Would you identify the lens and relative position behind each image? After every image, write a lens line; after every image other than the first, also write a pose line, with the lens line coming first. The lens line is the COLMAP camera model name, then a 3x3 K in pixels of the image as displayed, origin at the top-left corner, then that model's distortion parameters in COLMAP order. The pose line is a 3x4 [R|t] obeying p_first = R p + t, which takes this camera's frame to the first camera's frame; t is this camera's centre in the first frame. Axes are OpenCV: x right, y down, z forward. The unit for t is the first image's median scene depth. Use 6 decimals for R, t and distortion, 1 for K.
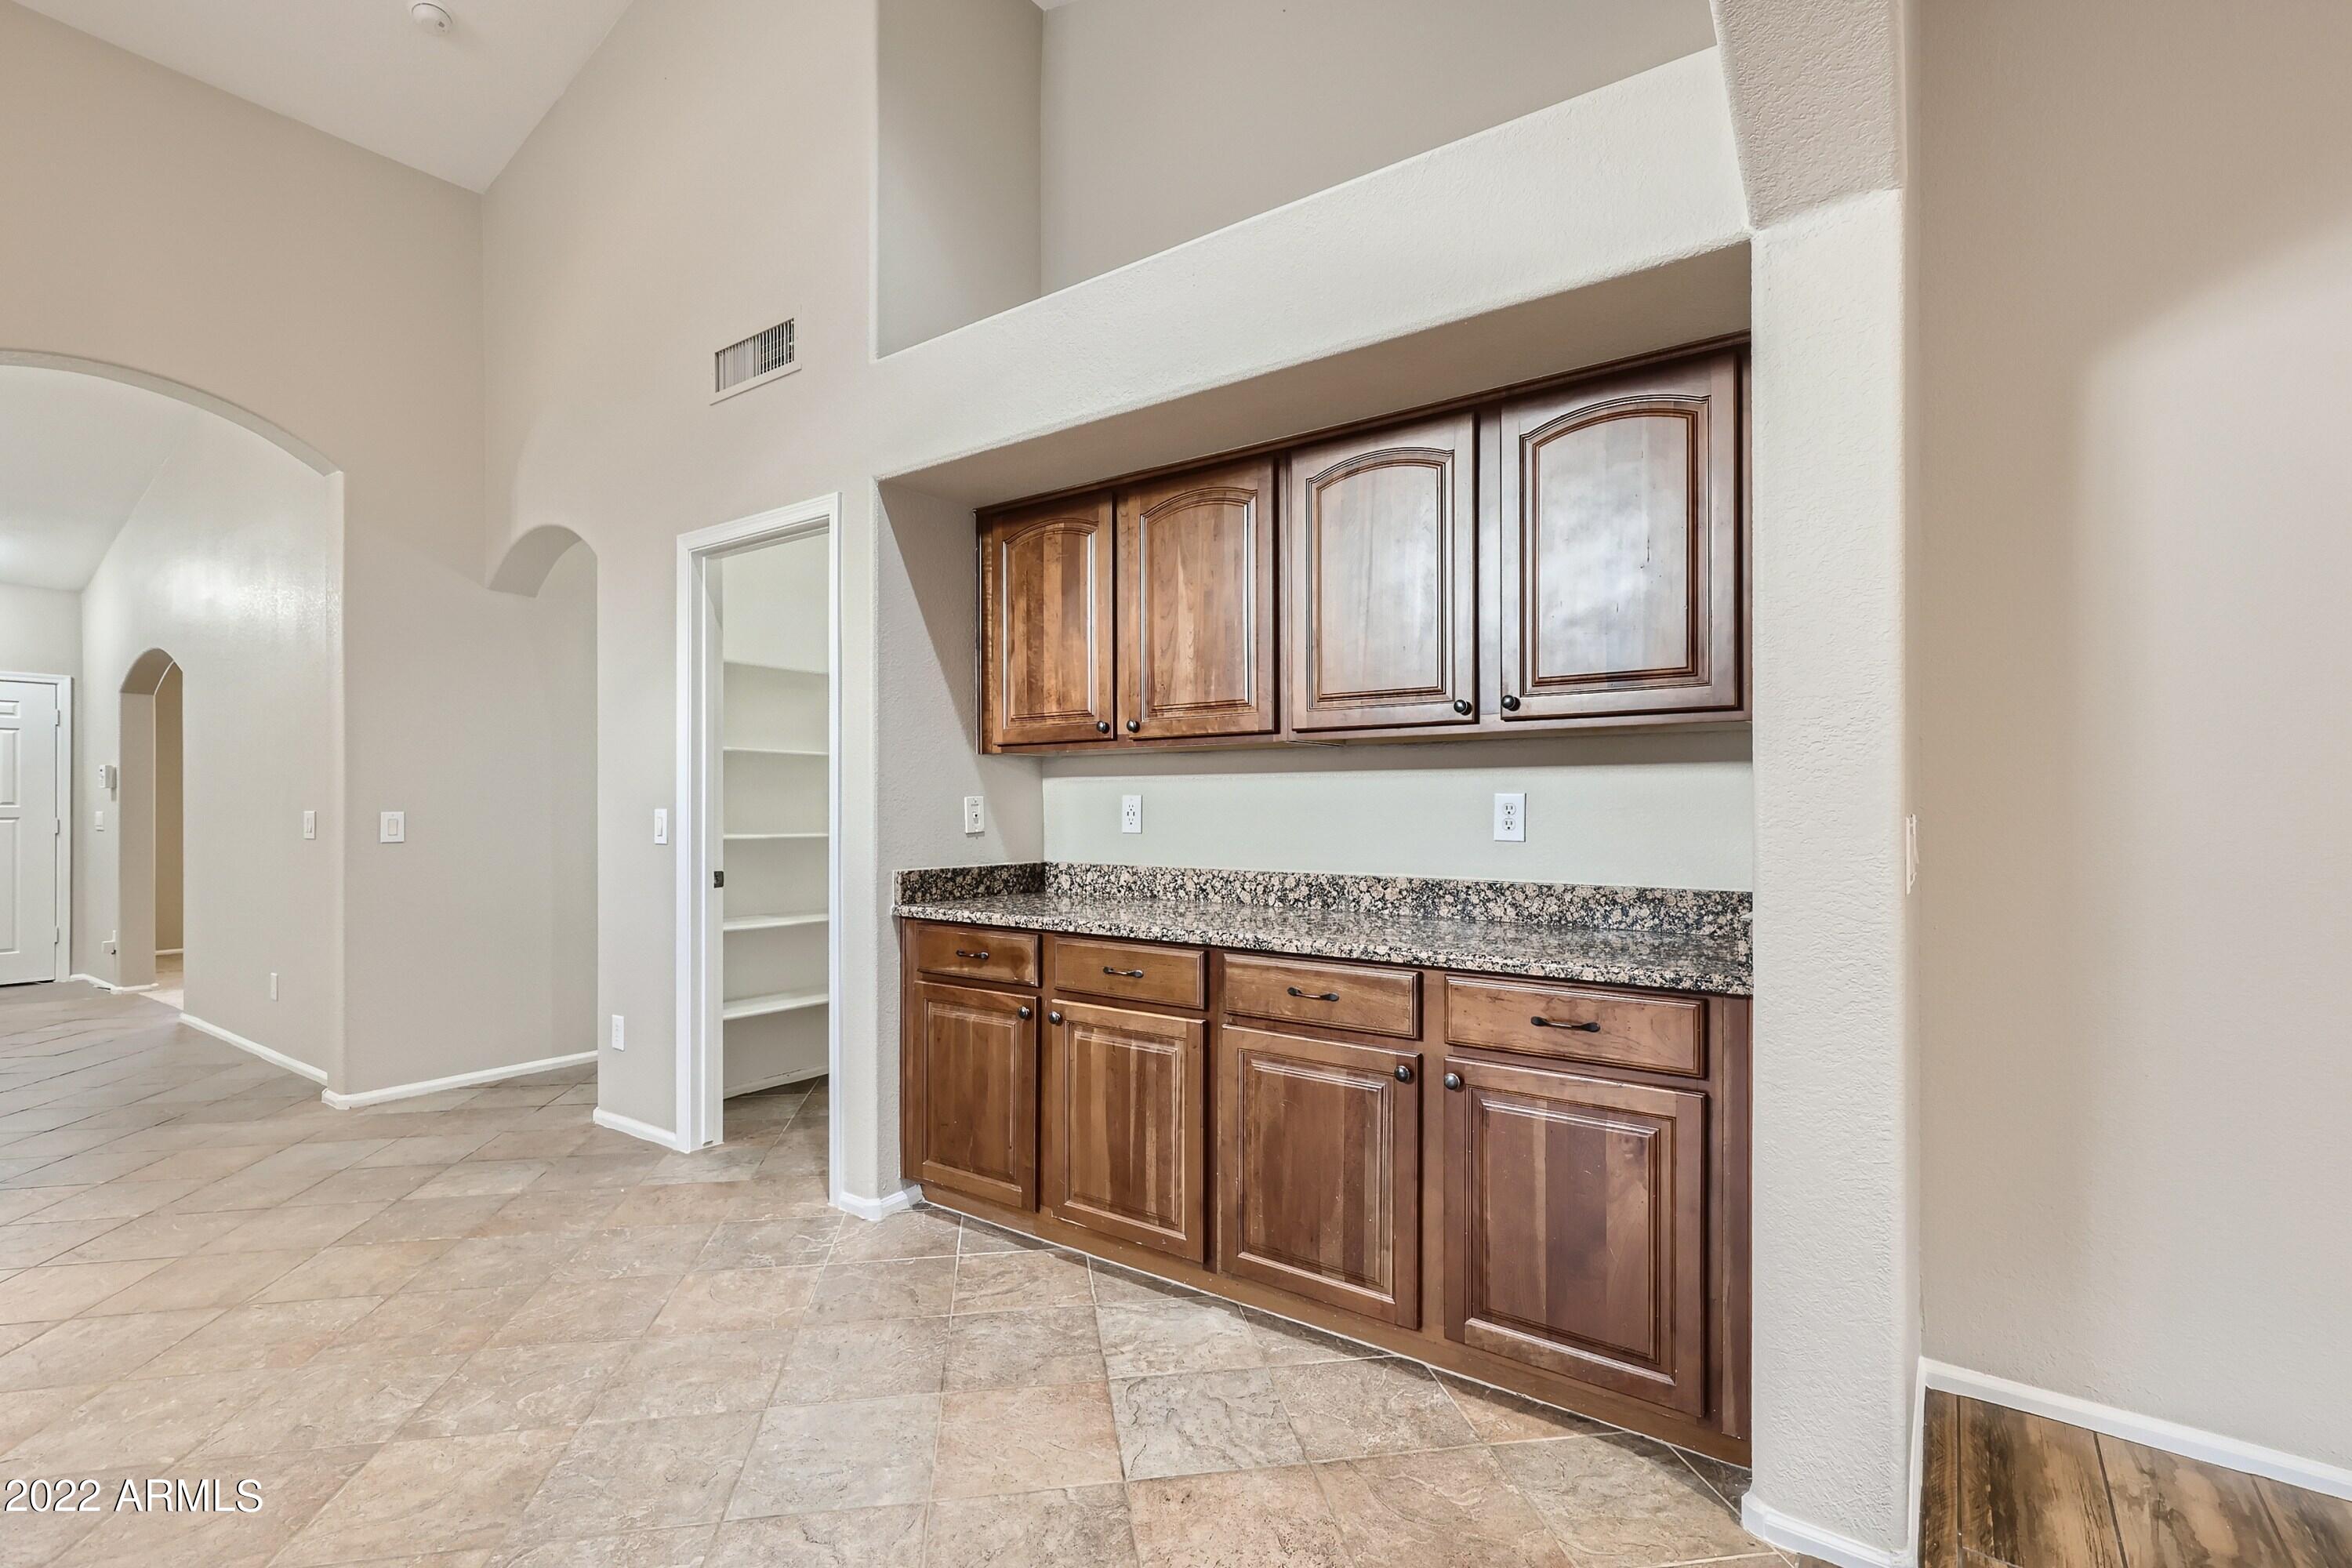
lens RADIAL K [[1070.3, 0, 1190.4], [0, 1070.3, 802.5], [0, 0, 1]] dist [0.004734, 0.004538]
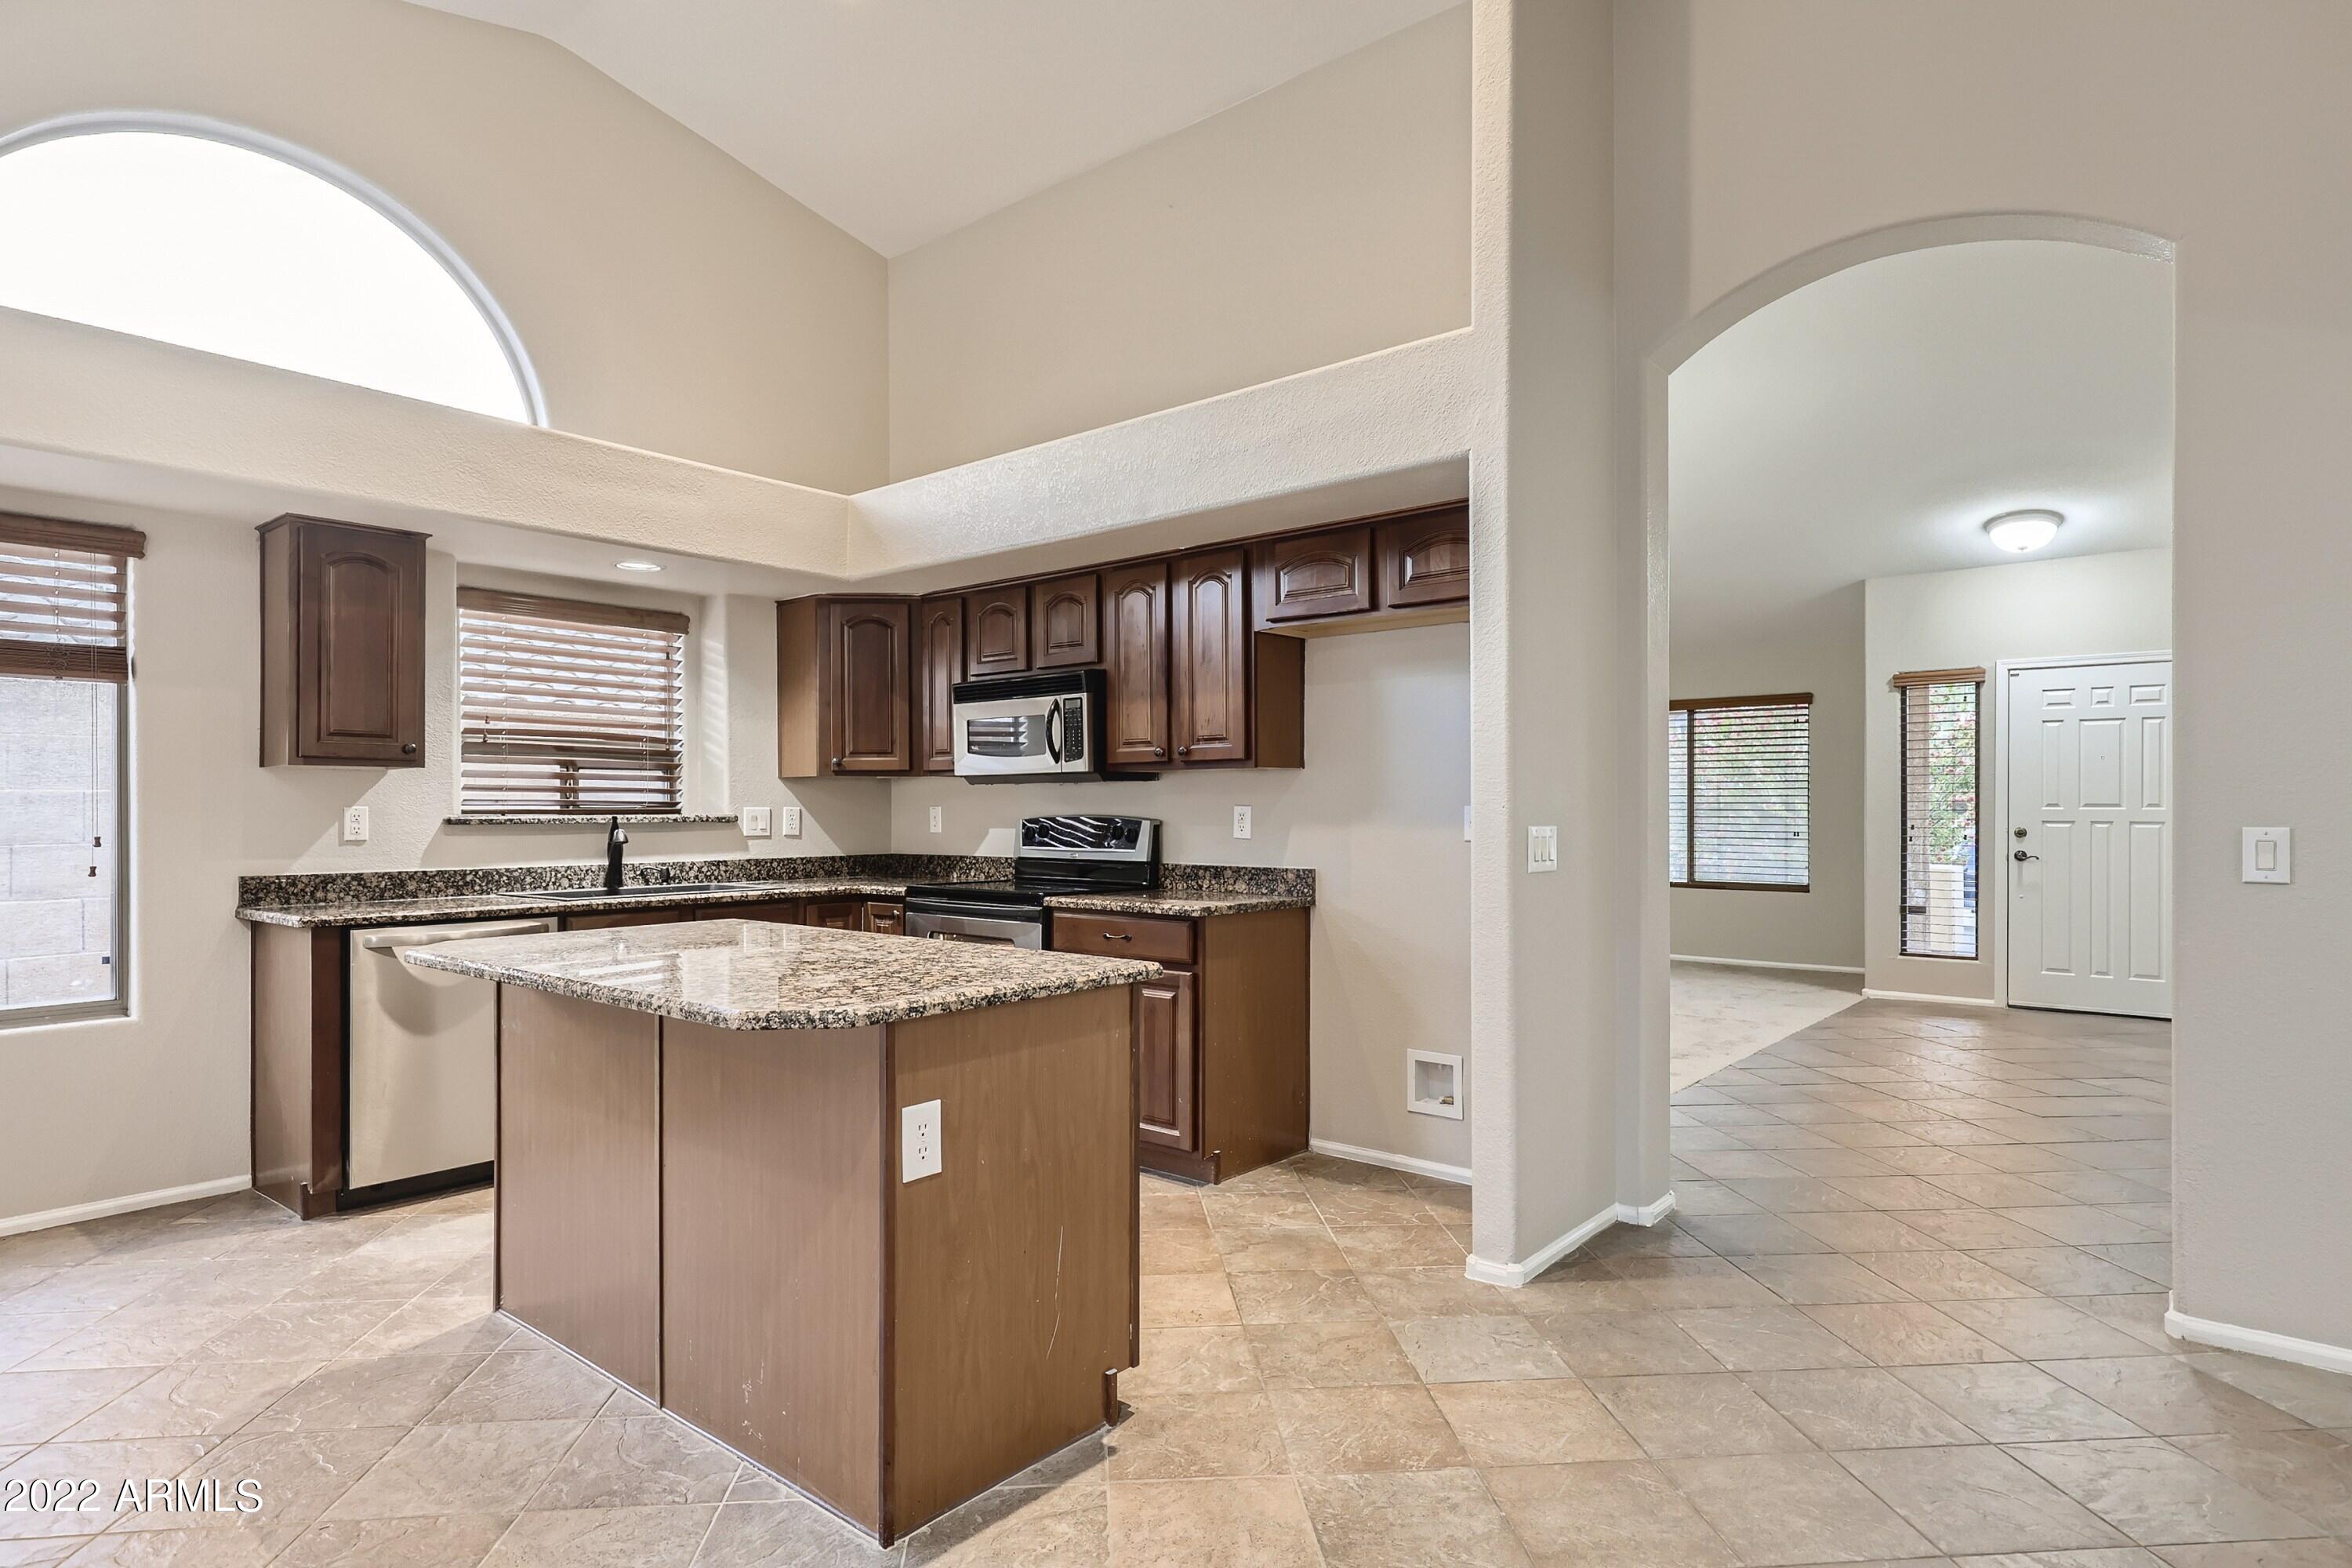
lens RADIAL K [[1263.3, 0, 1168.3], [0, 1263.3, 803.3], [0, 0, 1]] dist [0.012509, -0.002207]
pose [[-0.071294, 0.001878, -0.997454, -0.080518], [0.002656, 0.999995, 0.001693, -0.008779], [0.997452, -0.002529, -0.071299, 0.706233]]
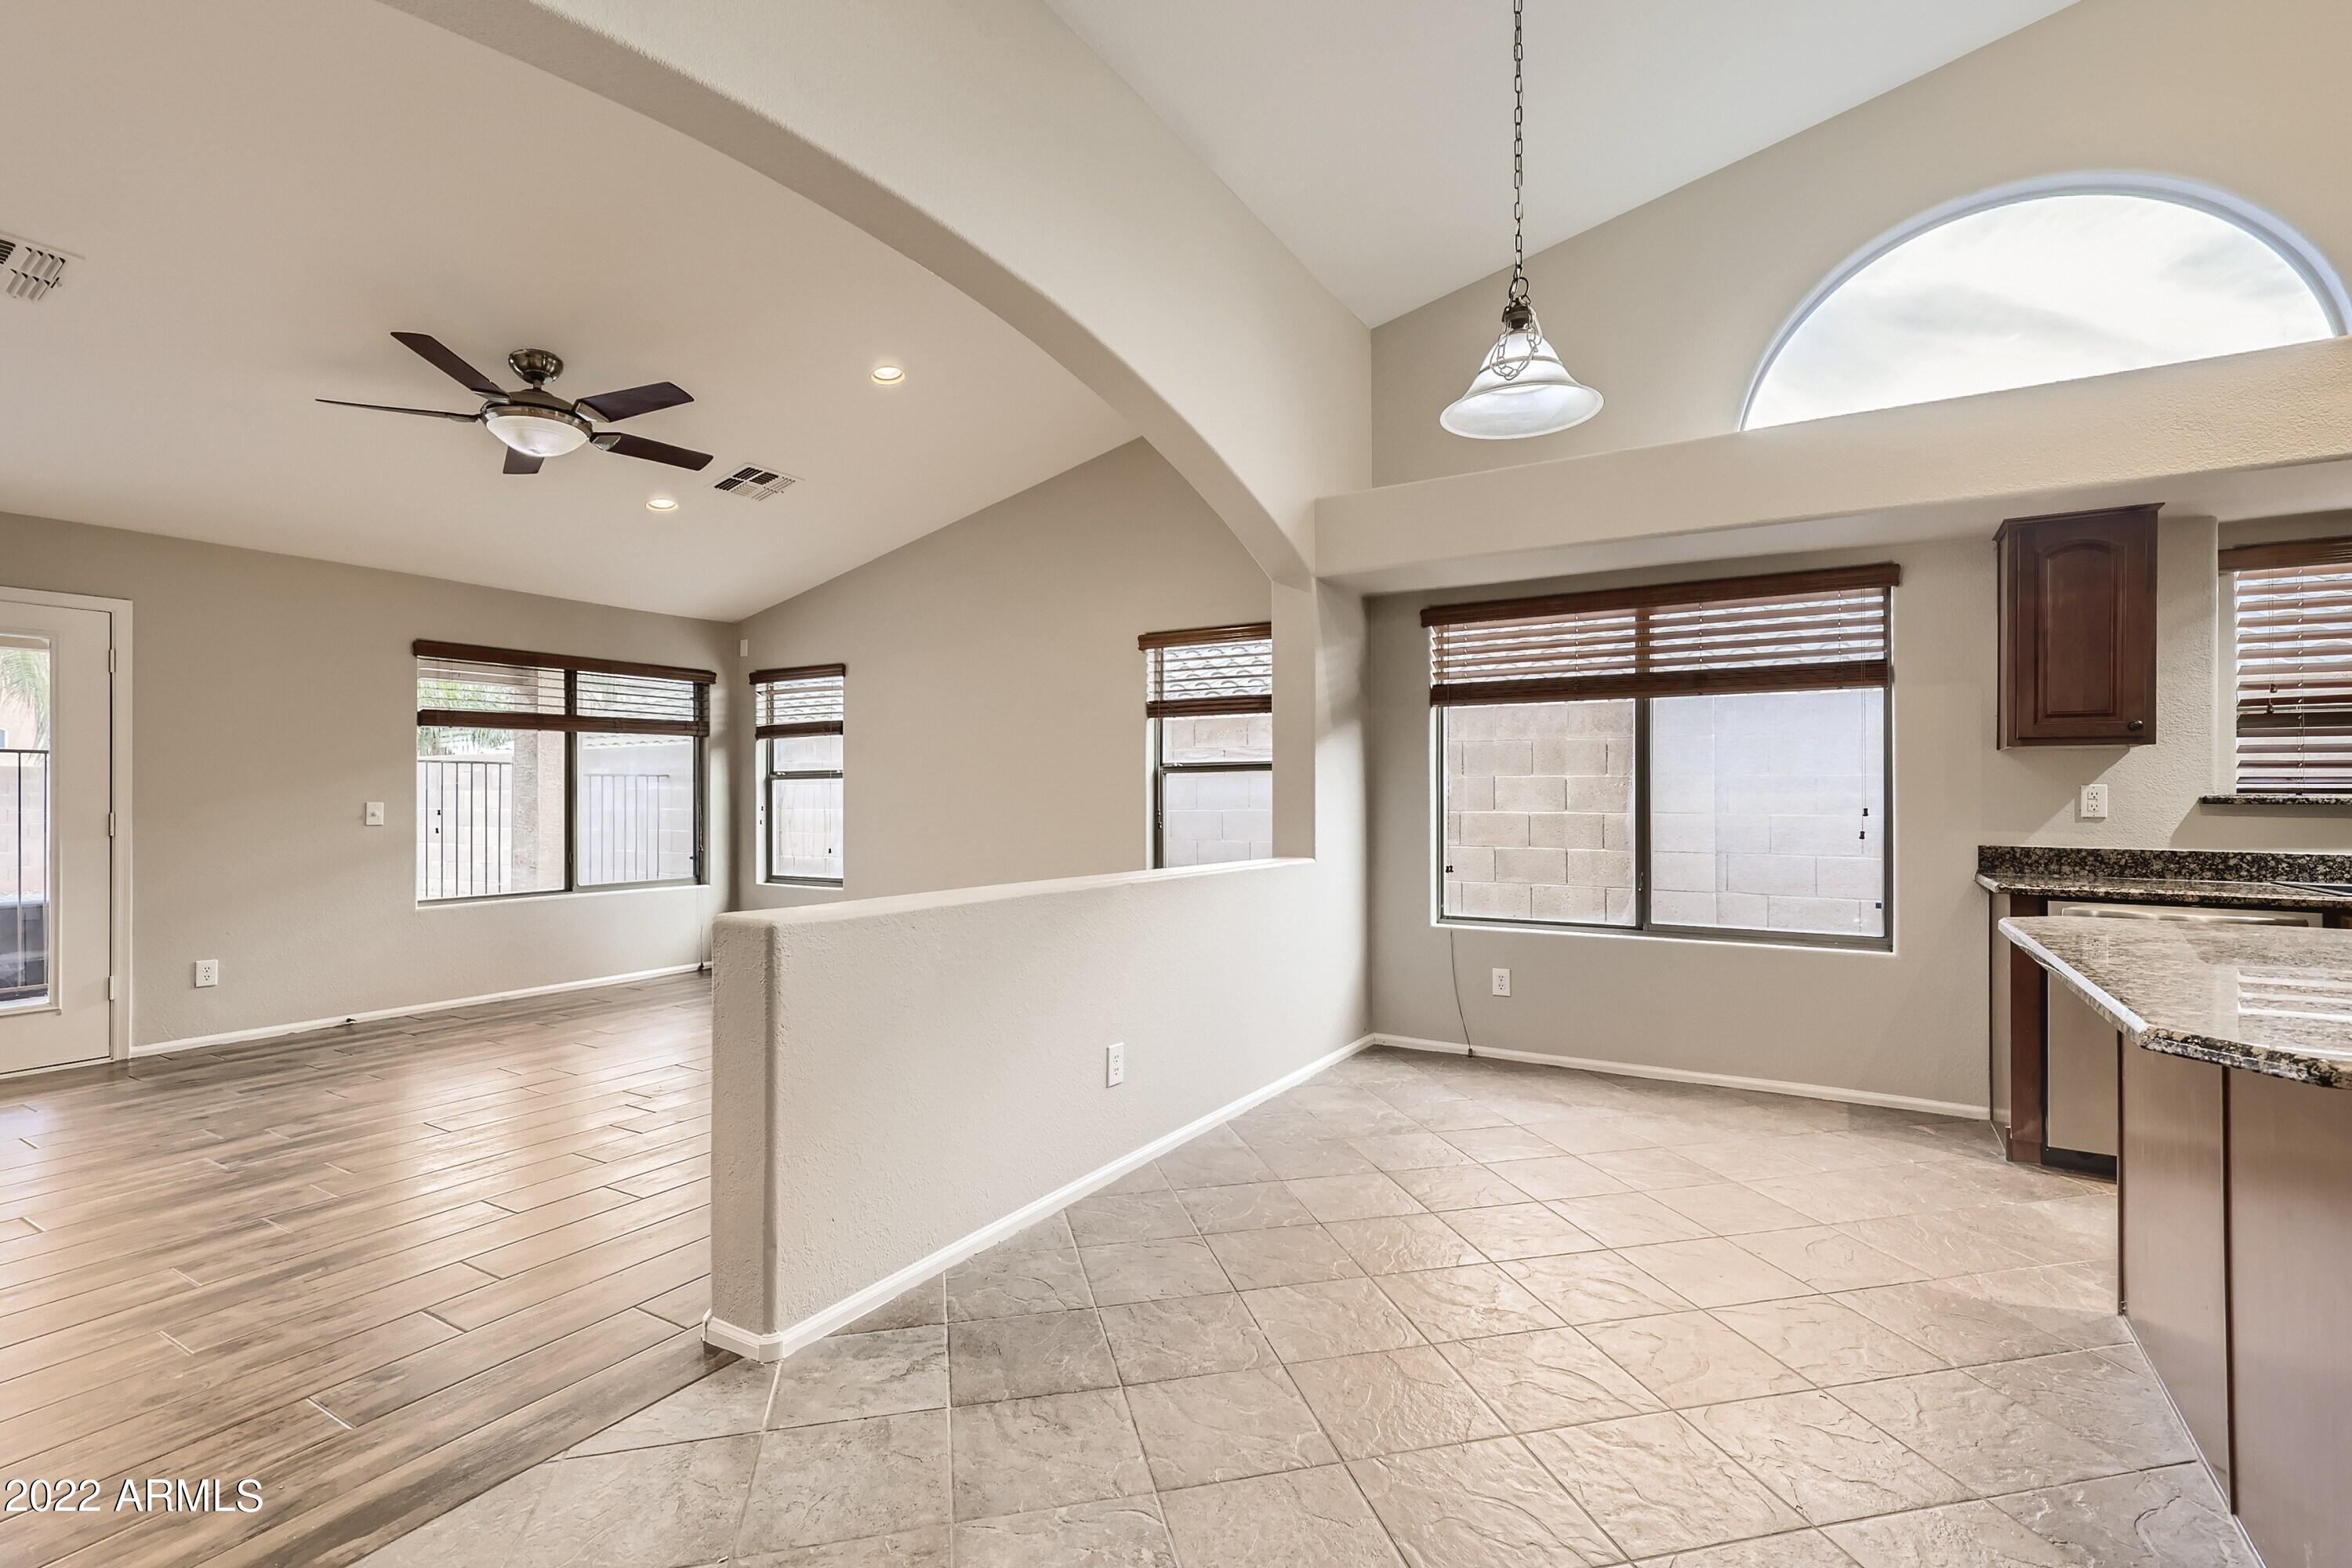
lens RADIAL K [[1070.3, 0, 1194.9], [0, 1070.3, 795.9], [0, 0, 1]] dist [0.004734, 0.004538]
pose [[-0.995922, 0.003869, -0.090133, -0.283750], [0.003708, 0.999991, 0.001949, 0.001492], [0.090140, 0.001606, -0.995928, 0.842533]]
